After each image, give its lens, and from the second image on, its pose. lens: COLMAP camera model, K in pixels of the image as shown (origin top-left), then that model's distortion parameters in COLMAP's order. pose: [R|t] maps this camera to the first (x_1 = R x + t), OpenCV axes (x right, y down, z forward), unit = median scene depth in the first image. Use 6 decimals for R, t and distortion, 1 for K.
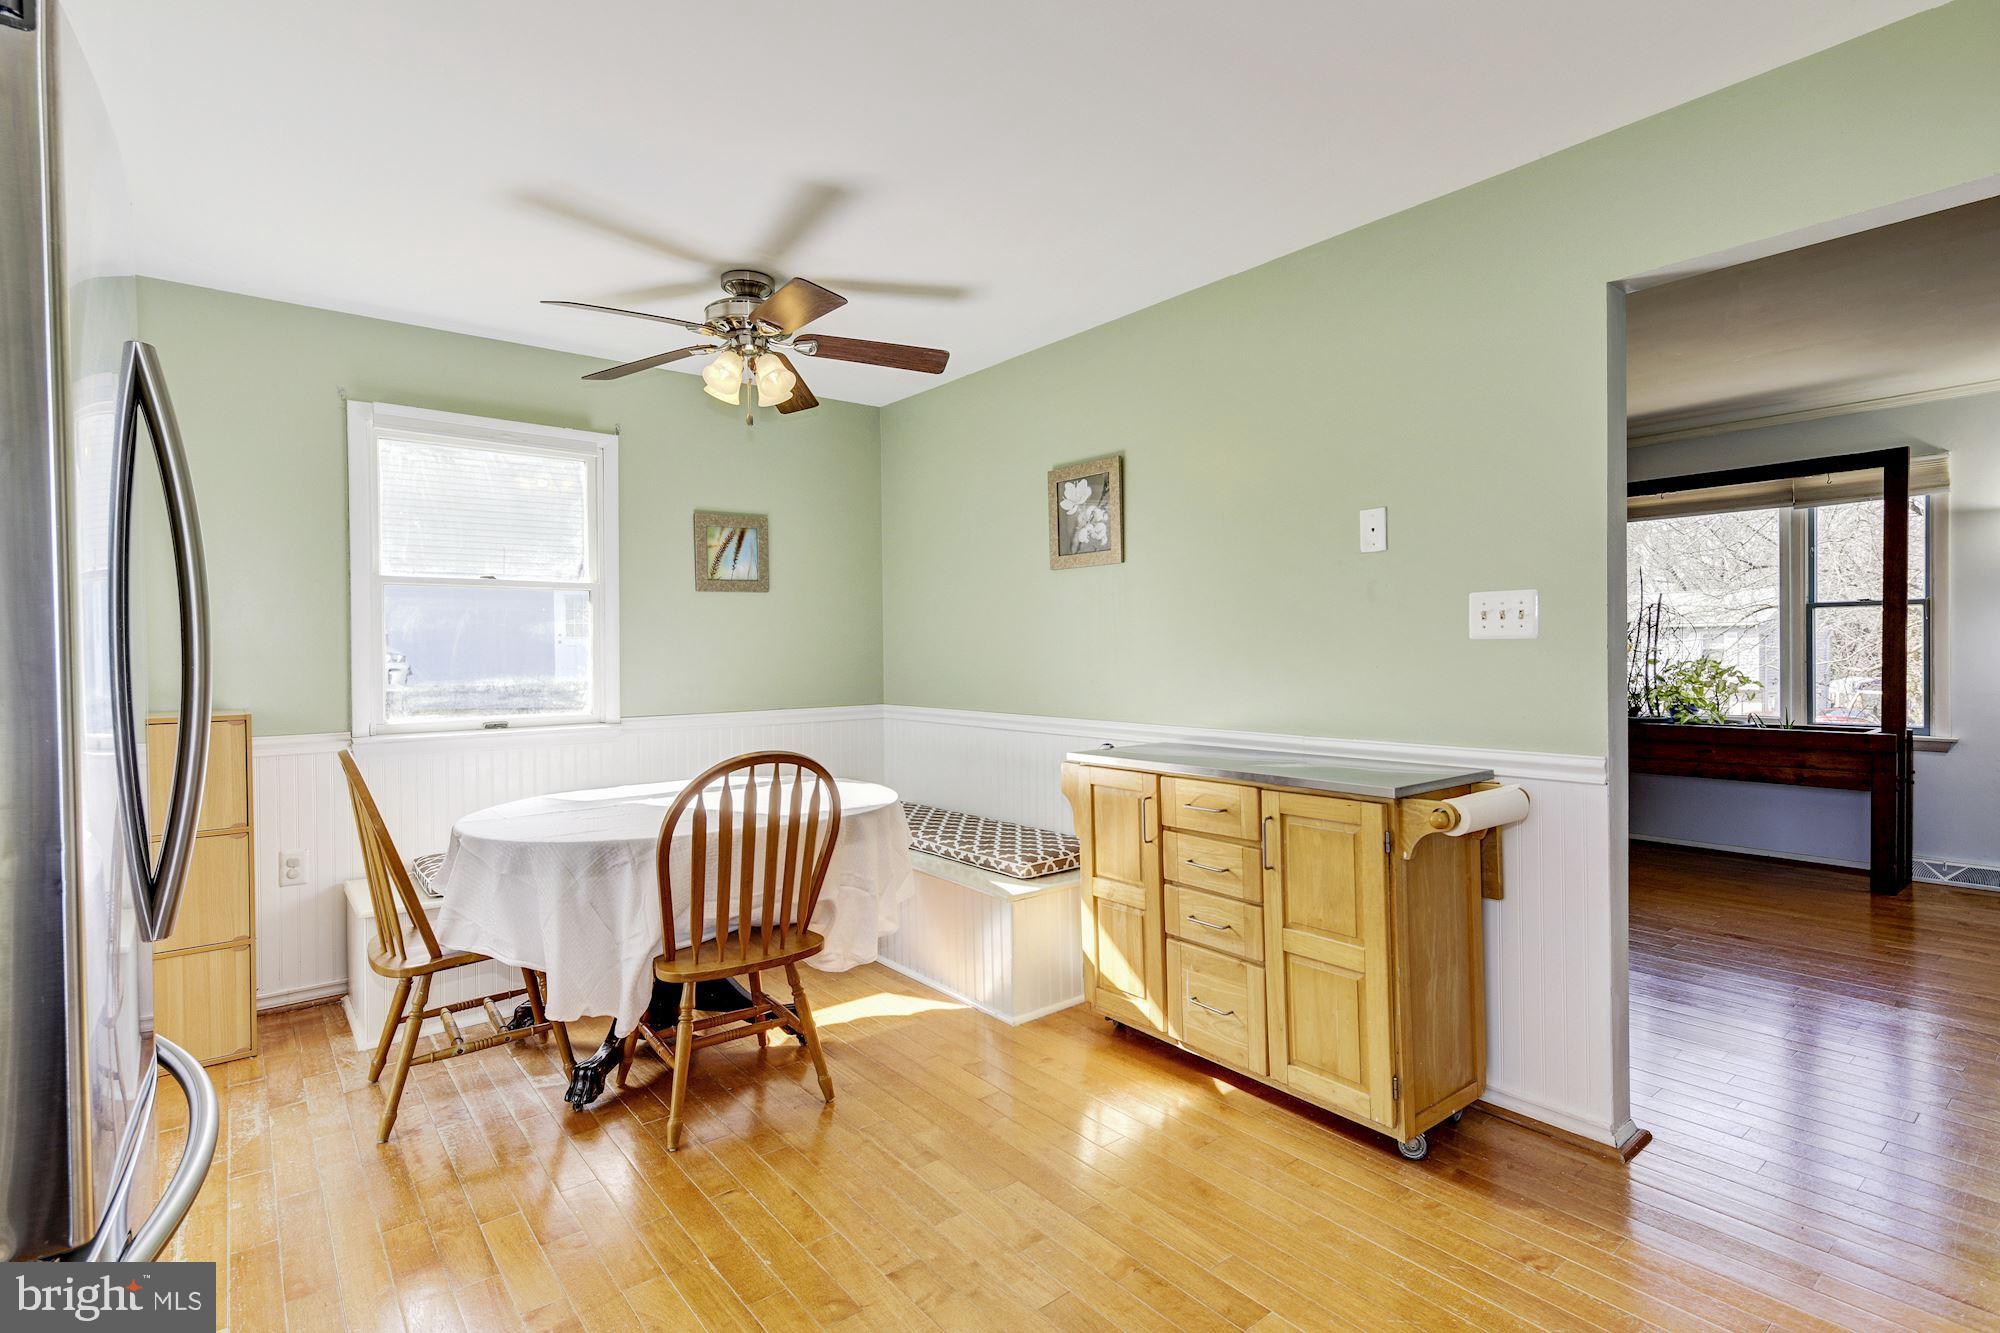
lens RADIAL K [[962.2, 0, 998.7], [0, 962.2, 656.7], [0, 0, 1]] dist [0.013452, -0.000602]
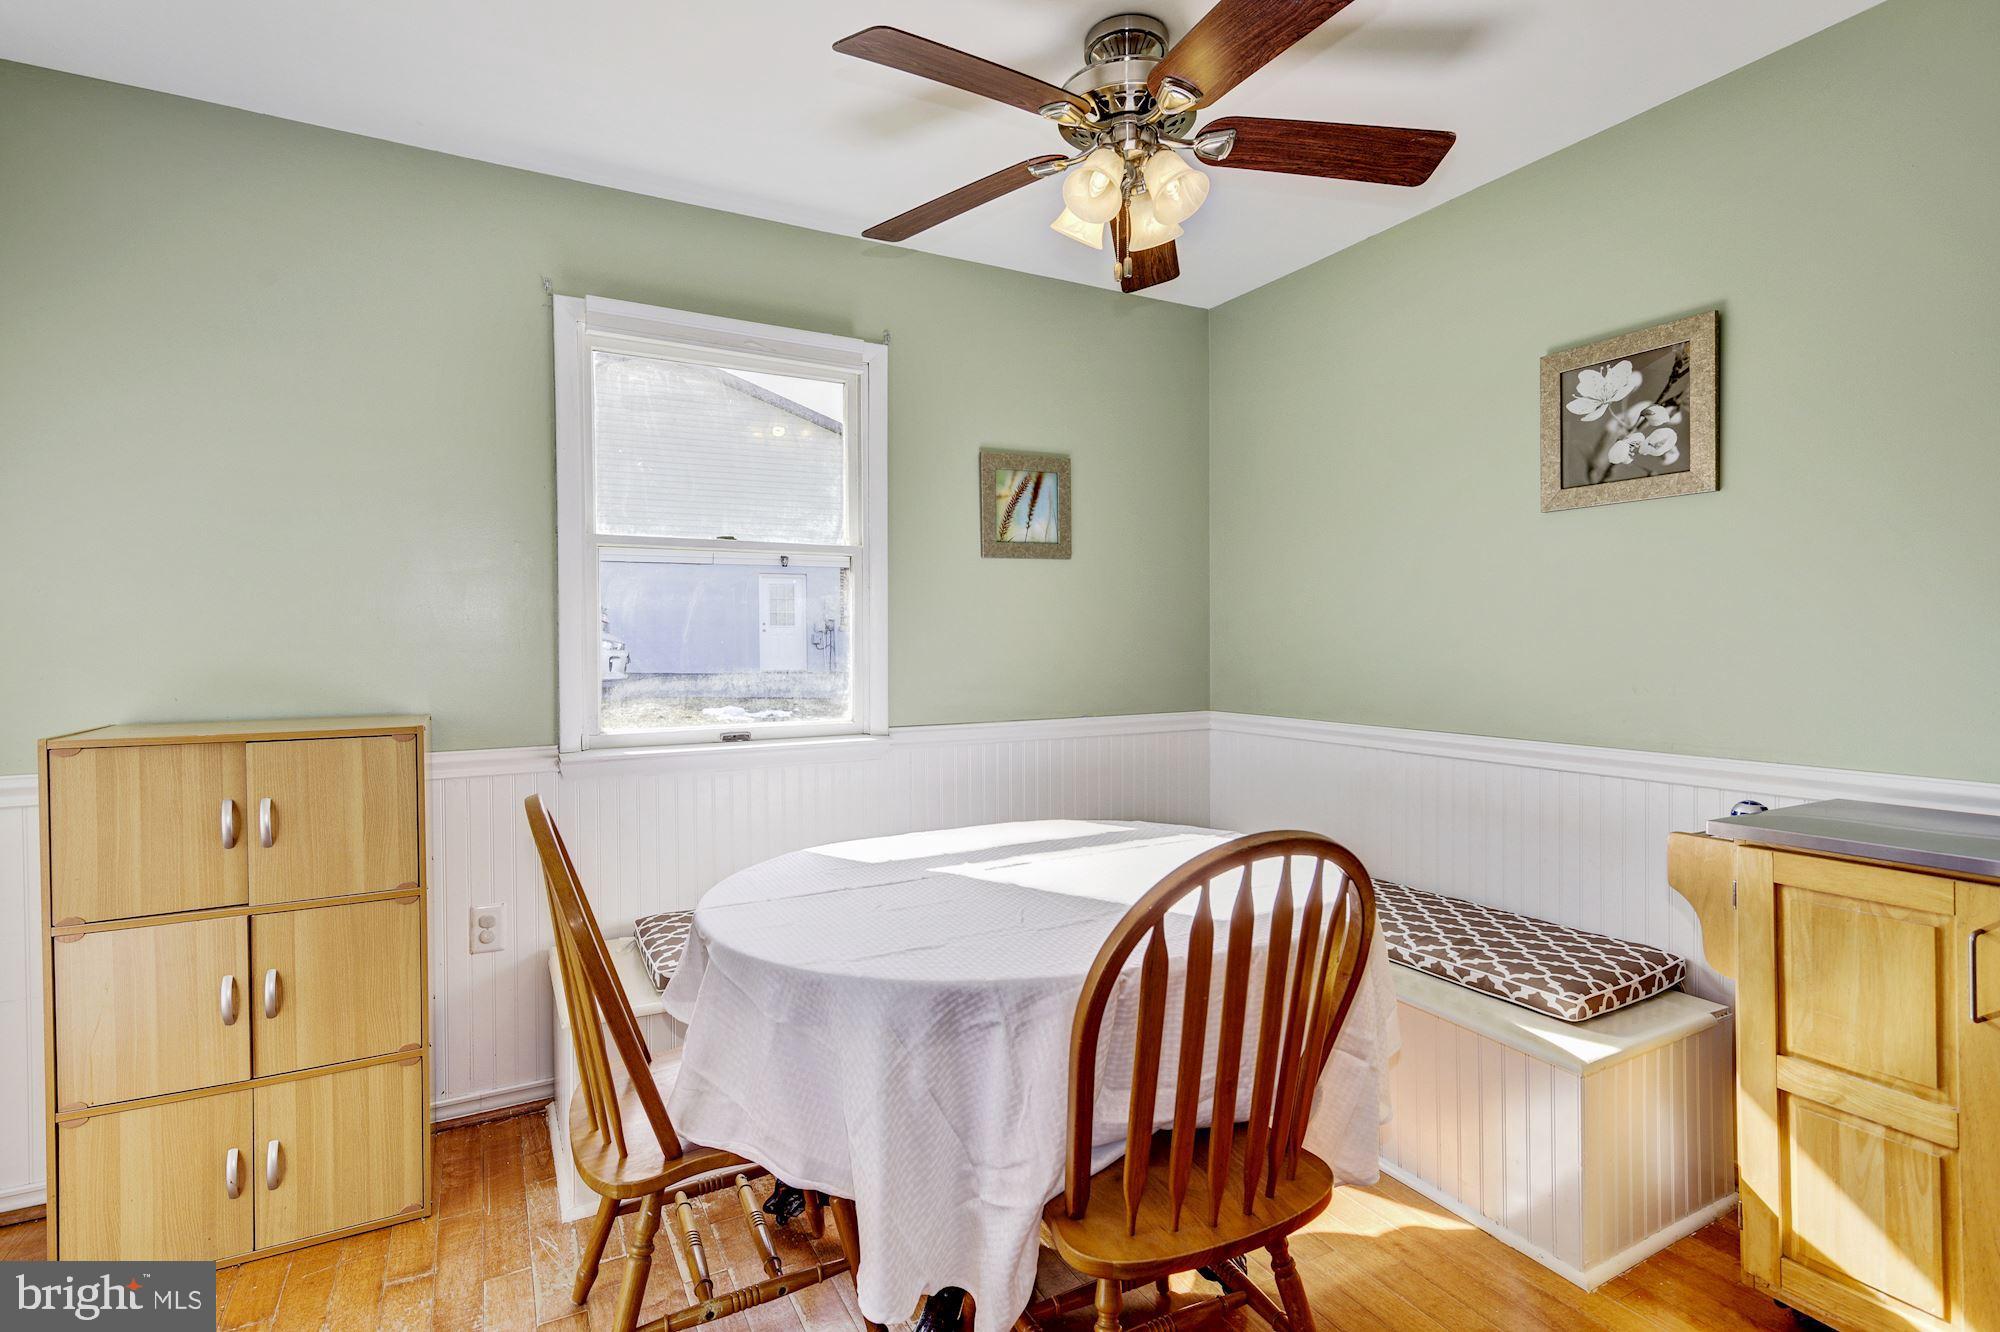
lens RADIAL K [[962.2, 0, 998.7], [0, 962.2, 656.2], [0, 0, 1]] dist [0.013452, -0.000602]
pose [[0.983776, 0.006031, -0.179297, -0.211197], [-0.004400, 0.999945, 0.009494, 0.001214], [0.179345, -0.008551, 0.983749, 0.343655]]
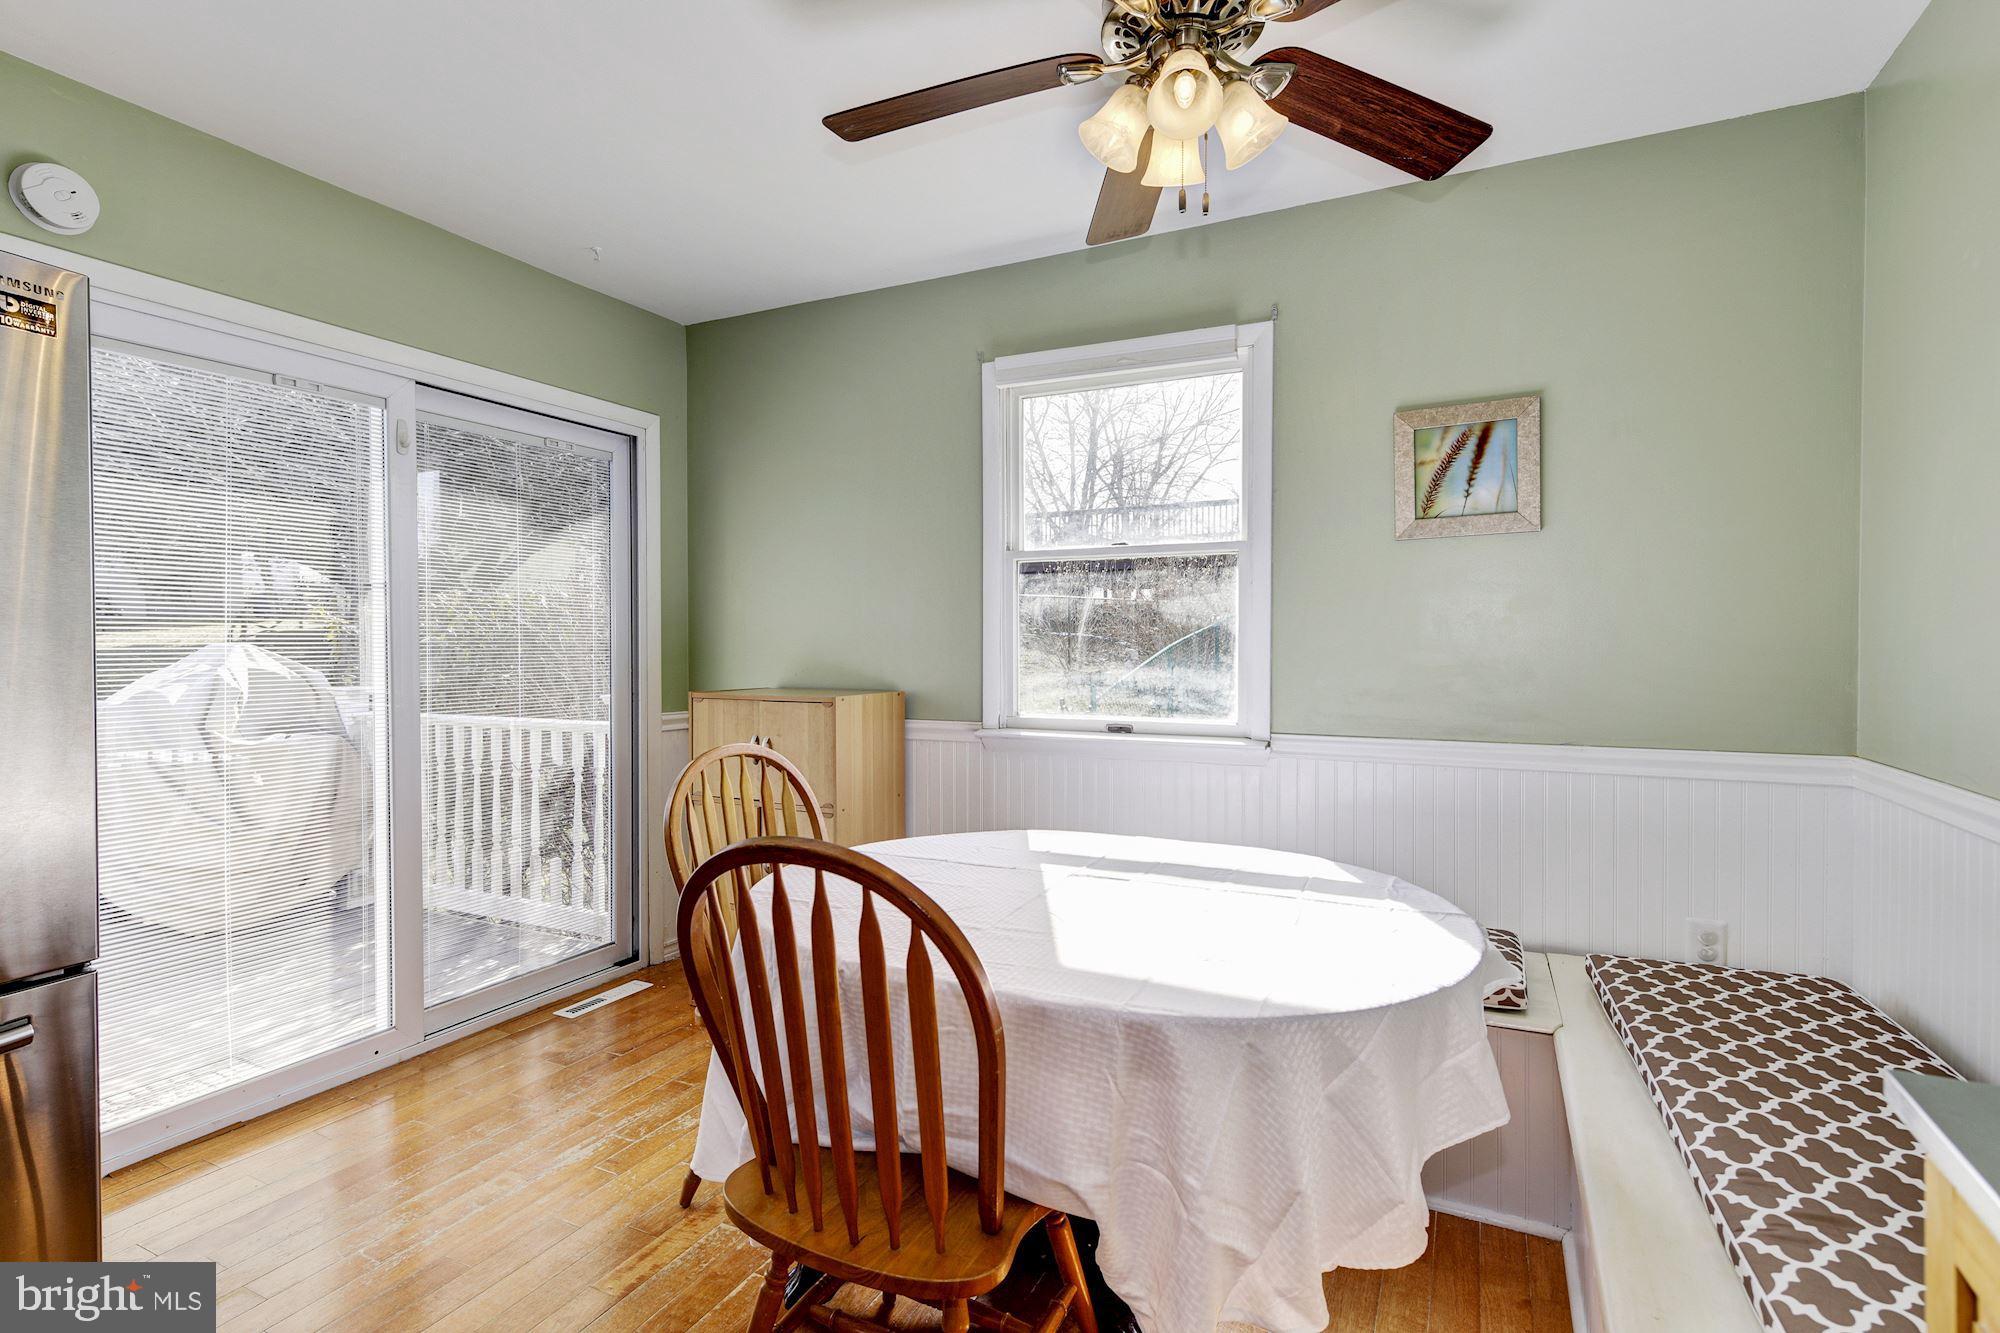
lens RADIAL K [[962.2, 0, 998.7], [0, 962.2, 656.7], [0, 0, 1]] dist [0.013452, -0.000602]
pose [[0.421160, 0.020521, -0.906754, 0.176140], [-0.011769, 0.999783, 0.017160, -0.000885], [0.906910, 0.003444, 0.421310, 0.641713]]
